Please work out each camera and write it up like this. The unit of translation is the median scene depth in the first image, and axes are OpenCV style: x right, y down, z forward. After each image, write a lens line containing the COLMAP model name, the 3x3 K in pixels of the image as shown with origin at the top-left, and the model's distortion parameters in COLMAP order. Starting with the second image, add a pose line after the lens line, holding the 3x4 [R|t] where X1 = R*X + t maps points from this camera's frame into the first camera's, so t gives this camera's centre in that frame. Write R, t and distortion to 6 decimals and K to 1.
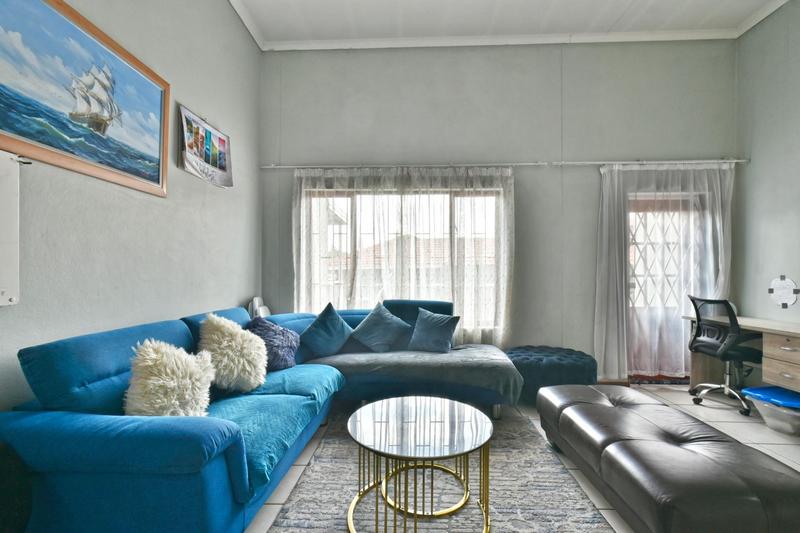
lens RADIAL K [[357.9, 0, 402.5], [0, 357.9, 271.0], [0, 0, 1]] dist [0.008565, -0.000609]
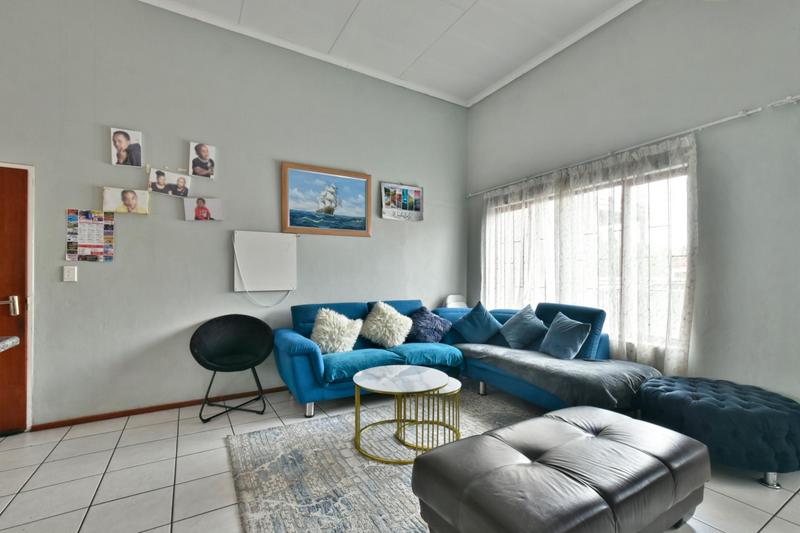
lens RADIAL K [[357.9, 0, 404.0], [0, 357.9, 271.4], [0, 0, 1]] dist [0.008565, -0.000609]
pose [[0.534762, -0.014995, -0.844870, 0.633116], [0.010425, 0.999884, -0.011147, -0.002558], [0.844938, -0.002846, 0.534856, 0.104375]]
